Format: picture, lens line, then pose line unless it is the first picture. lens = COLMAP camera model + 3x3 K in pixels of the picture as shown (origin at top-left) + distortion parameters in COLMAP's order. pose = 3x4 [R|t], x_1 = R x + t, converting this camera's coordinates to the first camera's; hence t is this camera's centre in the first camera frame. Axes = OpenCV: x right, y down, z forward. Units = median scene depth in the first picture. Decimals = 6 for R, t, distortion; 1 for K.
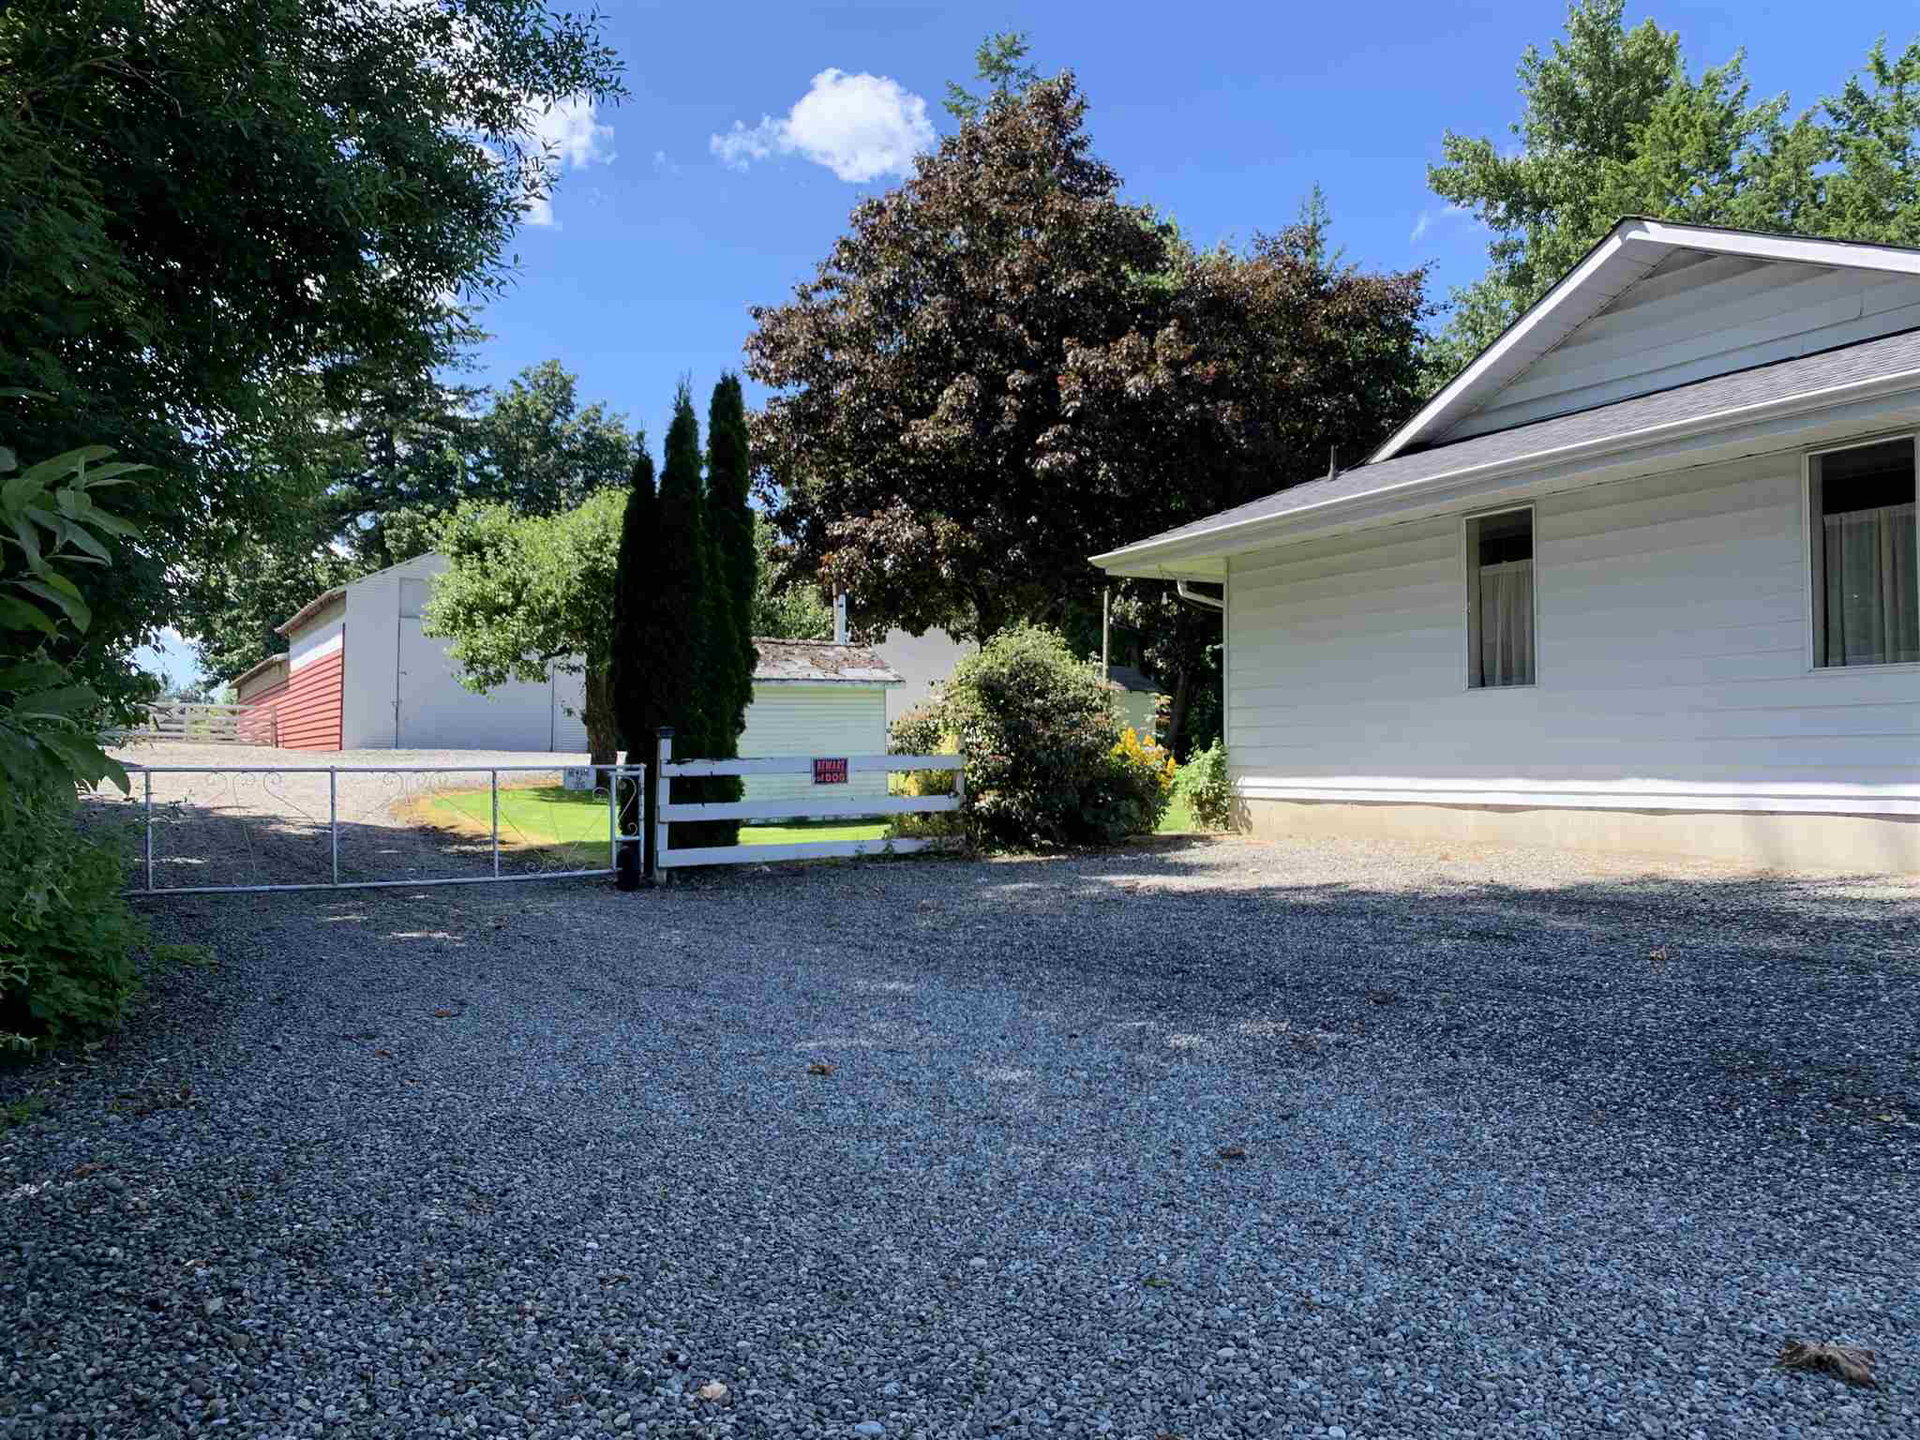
lens RADIAL K [[1472.4, 0, 961.5], [0, 1472.4, 733.3], [0, 0, 1]] dist [0.026815, -0.031760]
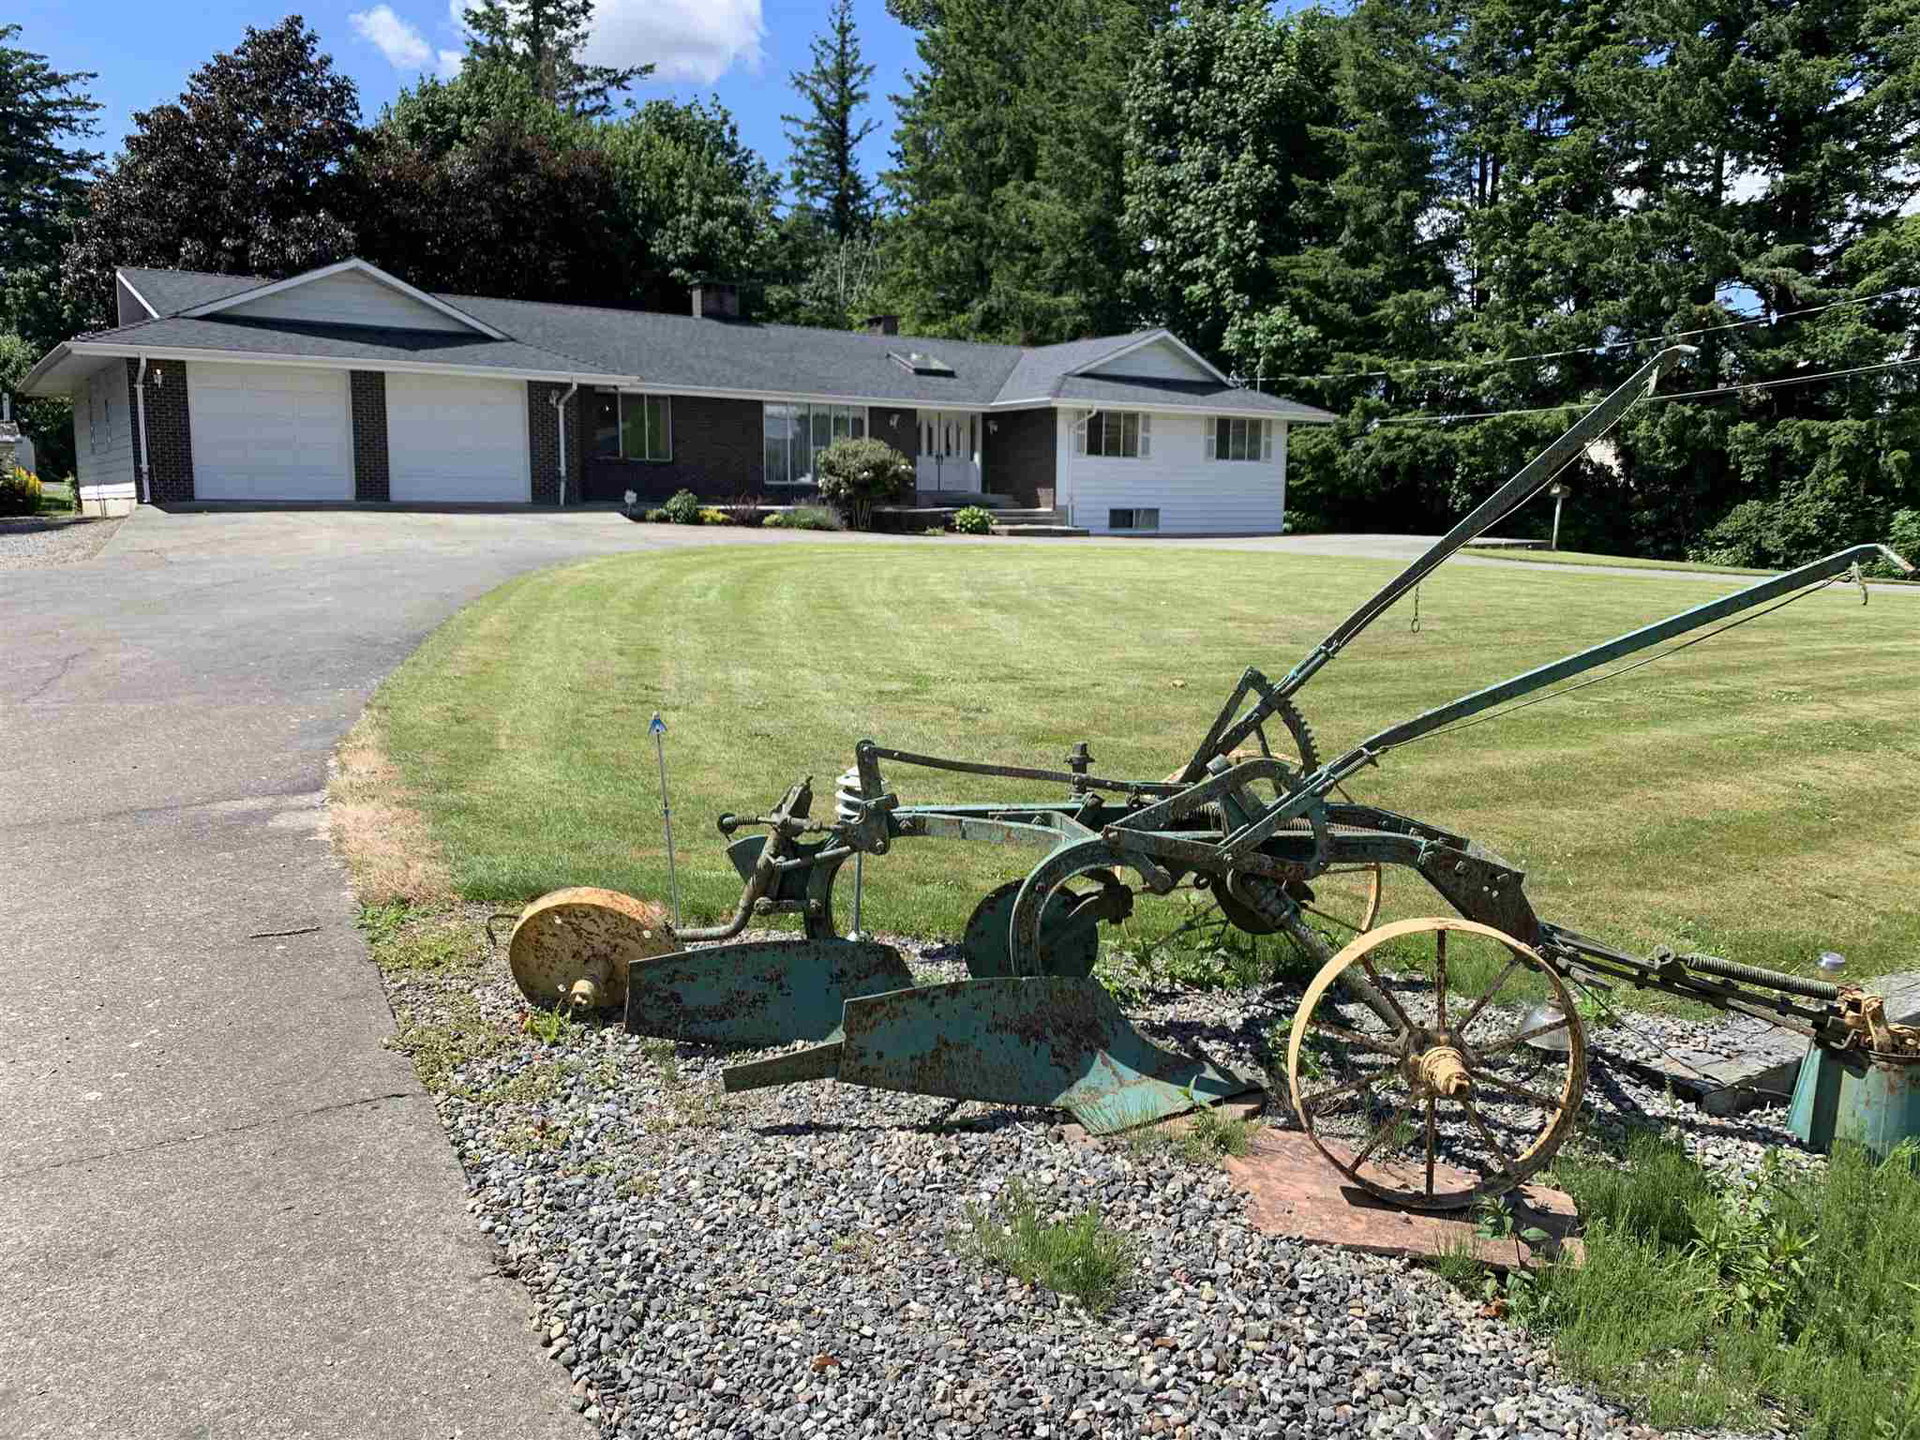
lens RADIAL K [[1472.4, 0, 960.9], [0, 1472.4, 720.2], [0, 0, 1]] dist [0.026815, -0.031760]
pose [[0.995212, -0.009900, 0.097237, 0.214257], [-0.006240, 0.986392, 0.164290, -0.000385], [-0.097540, -0.164110, 0.981608, -0.231753]]
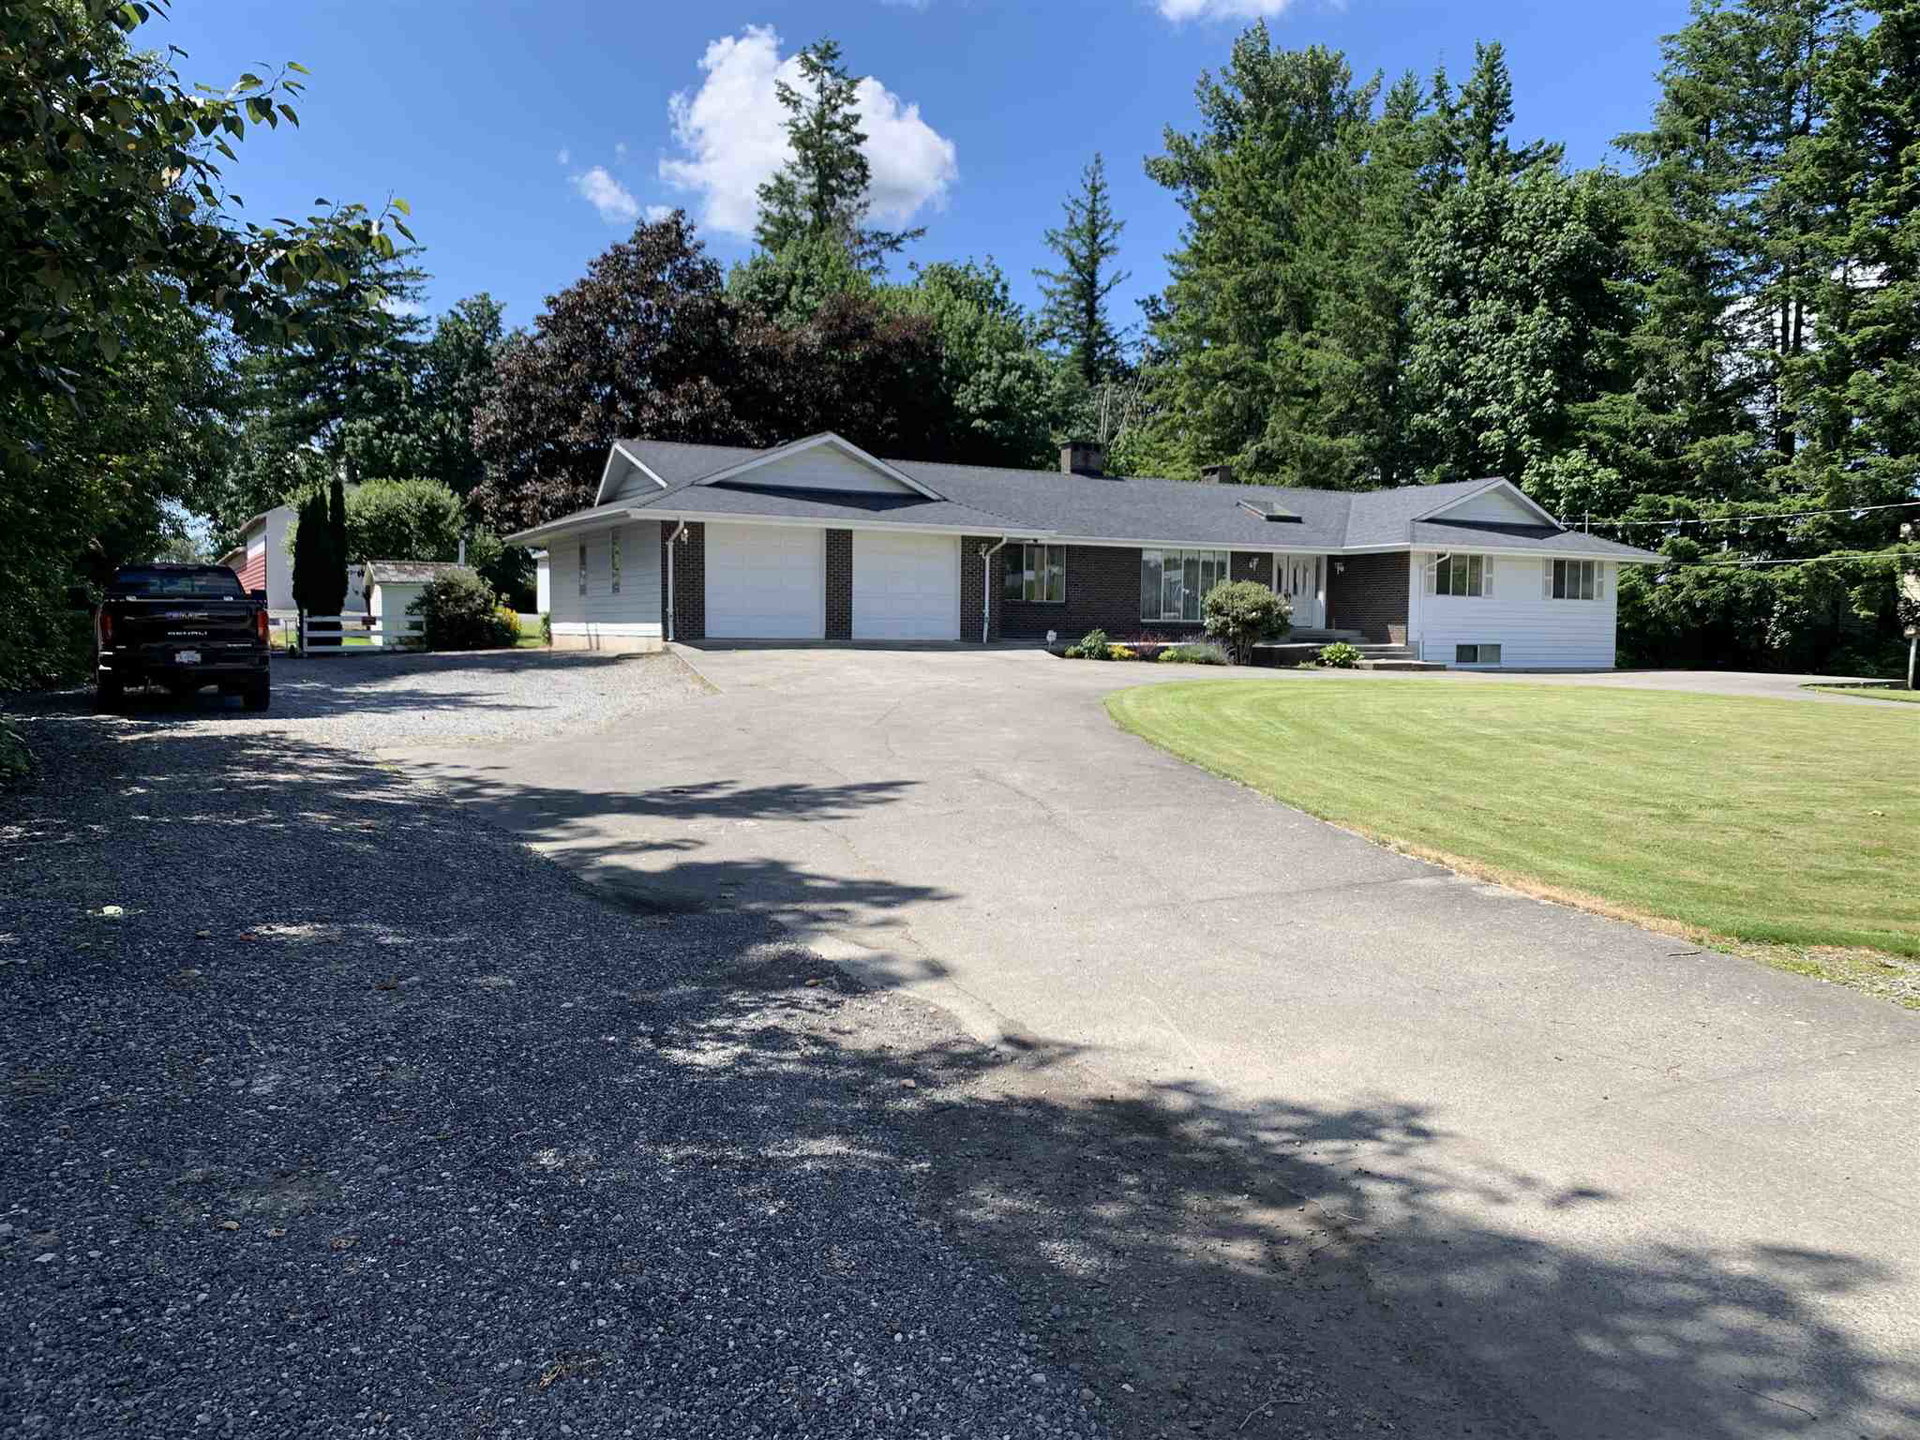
lens RADIAL K [[1472.4, 0, 960.5], [0, 1472.4, 725.8], [0, 0, 1]] dist [0.026815, -0.031760]
pose [[0.999732, 0.010534, -0.020617, 0.158892], [-0.008699, 0.996155, 0.087176, -0.004420], [0.021456, -0.086973, 0.995980, -0.263531]]
